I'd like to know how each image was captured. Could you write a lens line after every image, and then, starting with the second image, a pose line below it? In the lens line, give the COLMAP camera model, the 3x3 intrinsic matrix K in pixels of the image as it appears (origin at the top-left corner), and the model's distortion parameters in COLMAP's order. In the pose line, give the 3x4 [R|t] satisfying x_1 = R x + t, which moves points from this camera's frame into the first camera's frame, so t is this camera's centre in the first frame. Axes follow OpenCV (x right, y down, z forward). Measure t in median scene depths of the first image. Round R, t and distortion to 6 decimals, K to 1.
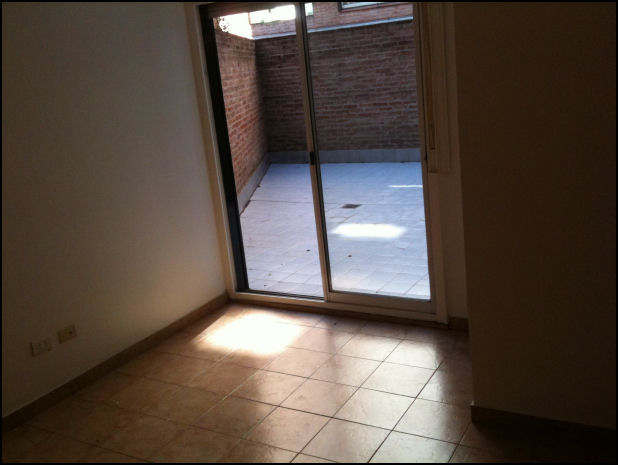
lens RADIAL K [[612.0, 0, 310.5], [0, 612.0, 236.7], [0, 0, 1]] dist [0.014212, 0.000000]
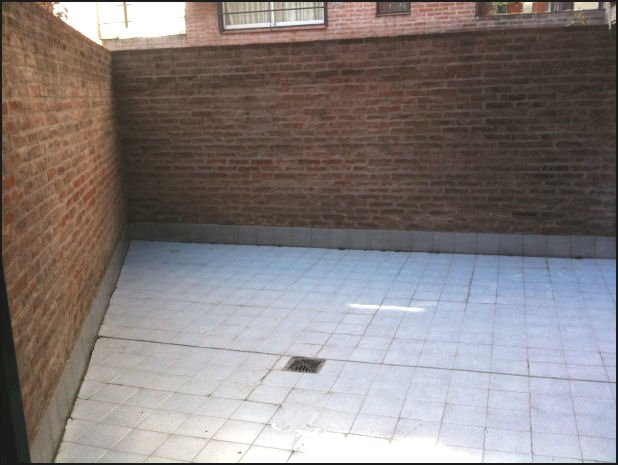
lens RADIAL K [[612.0, 0, 313.2], [0, 612.0, 227.8], [0, 0, 1]] dist [0.014212, 0.000000]
pose [[0.969138, 0.019895, 0.245713, -0.042637], [-0.002130, 0.997377, -0.072354, -0.096459], [-0.246508, 0.069598, 0.966638, 0.363926]]
